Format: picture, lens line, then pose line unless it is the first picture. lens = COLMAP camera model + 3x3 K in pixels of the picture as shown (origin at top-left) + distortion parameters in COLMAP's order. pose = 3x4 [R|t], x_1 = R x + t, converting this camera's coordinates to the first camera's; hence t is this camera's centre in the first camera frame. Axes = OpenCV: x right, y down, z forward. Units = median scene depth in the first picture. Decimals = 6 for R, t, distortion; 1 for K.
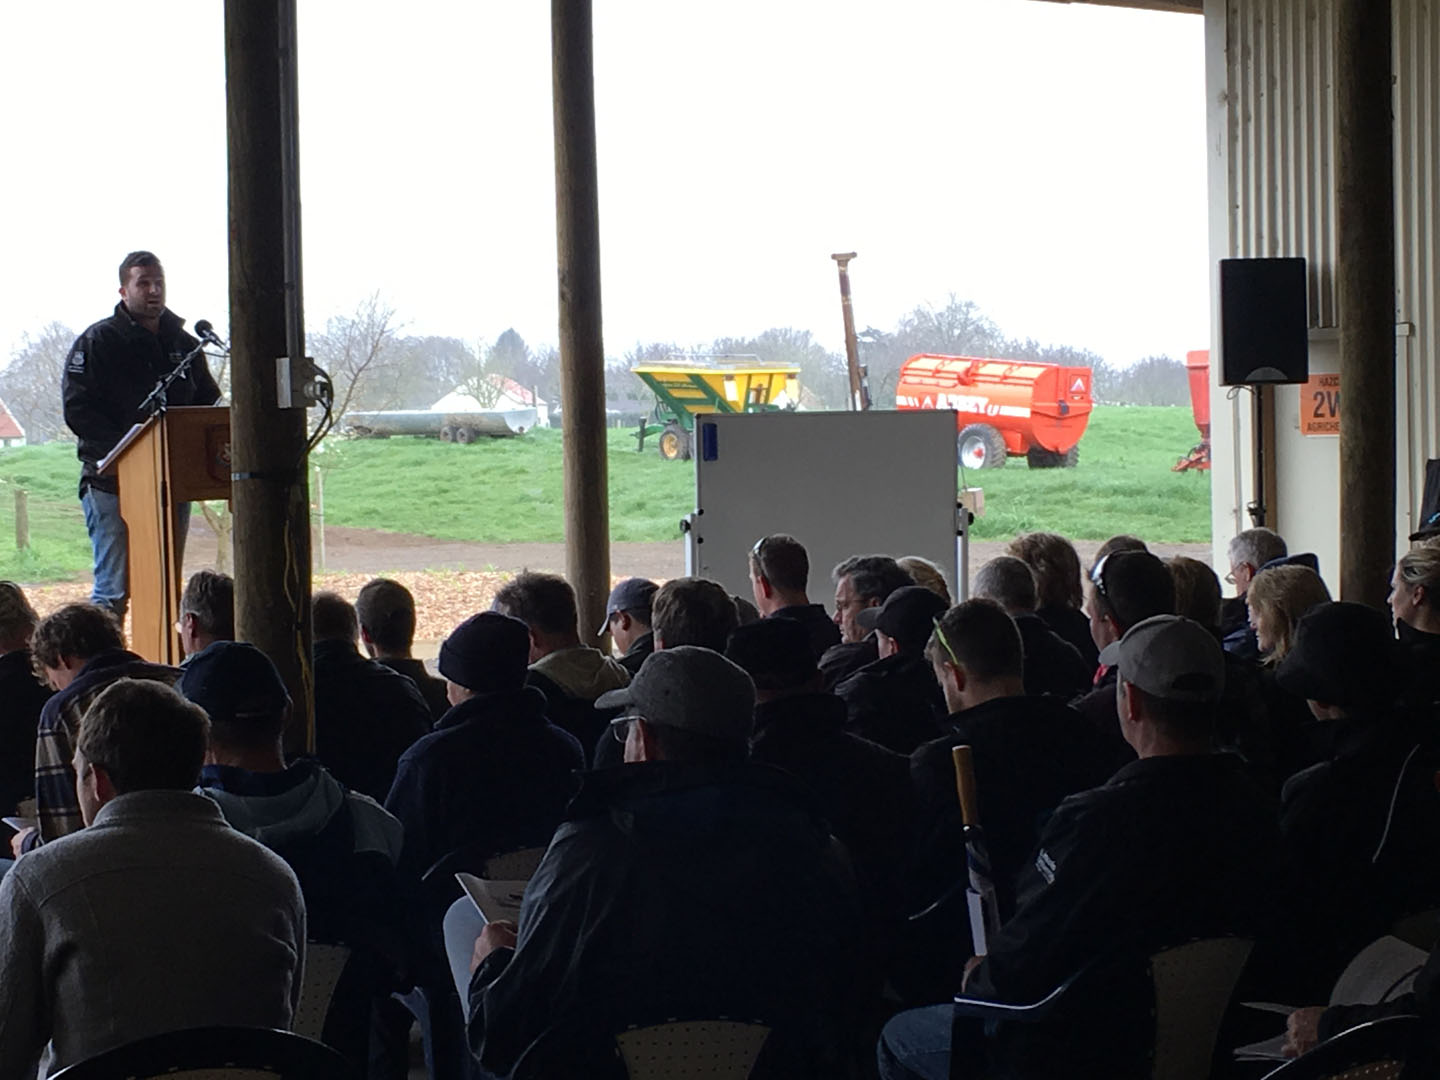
lens RADIAL K [[3466.2, 0, 720.0], [0, 3466.2, 540.0], [0, 0, 1]] dist [-0.031585, -0.088954]
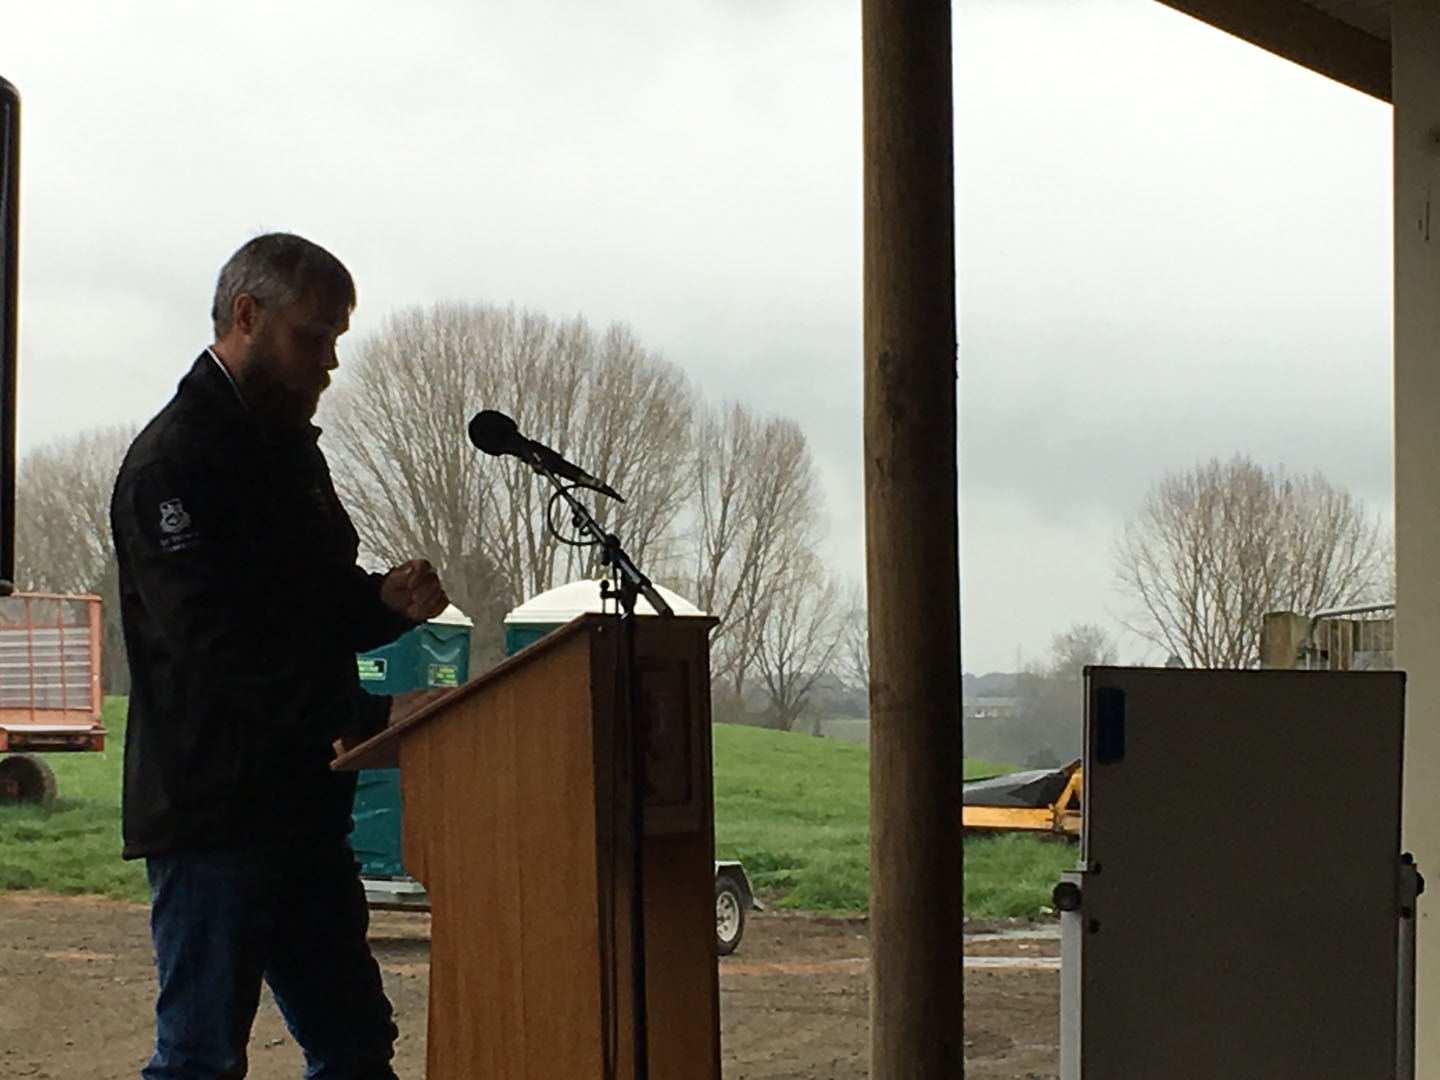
lens RADIAL K [[4743.9, 0, 720.0], [0, 4743.9, 540.0], [0, 0, 1]] dist [0.025582, 1.724233]
pose [[0.895541, 0.039218, 0.443248, -0.351006], [-0.006993, 0.997226, -0.074105, -0.004212], [-0.444925, 0.063265, 0.893331, 0.423775]]
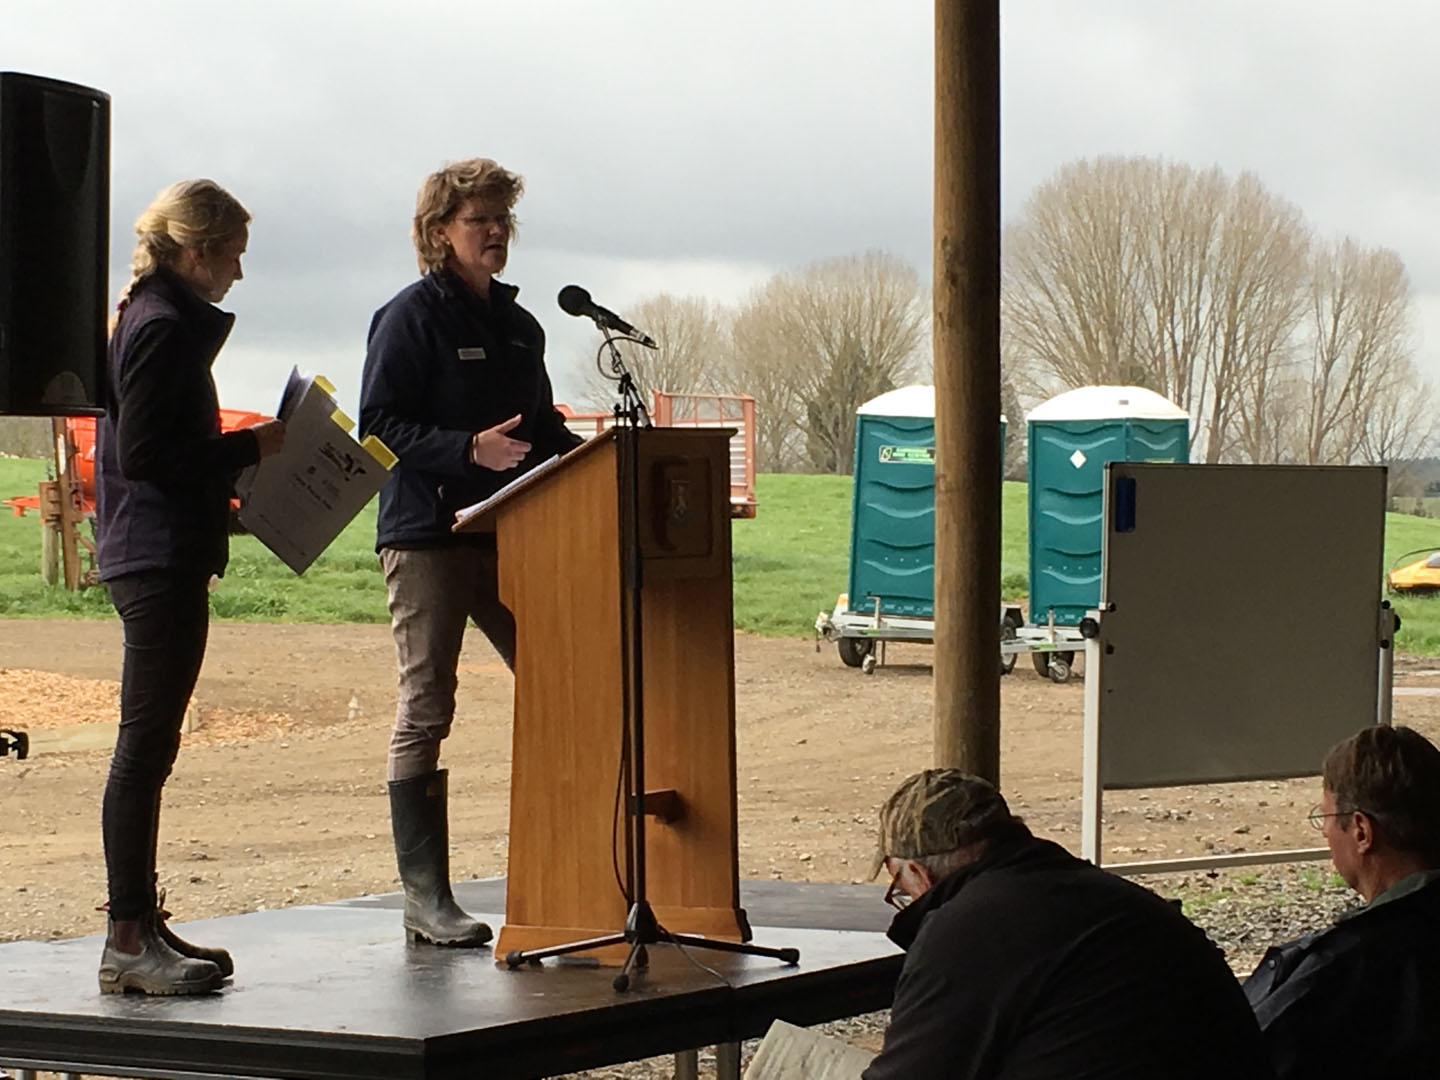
lens RADIAL K [[3849.0, 0, 720.0], [0, 3849.0, 540.0], [0, 0, 1]] dist [0.090699, 0.034970]
pose [[0.954766, 0.025468, 0.296267, -0.301468], [-0.019707, 0.999554, -0.022416, -0.002855], [-0.296706, 0.015563, 0.954842, 0.304716]]
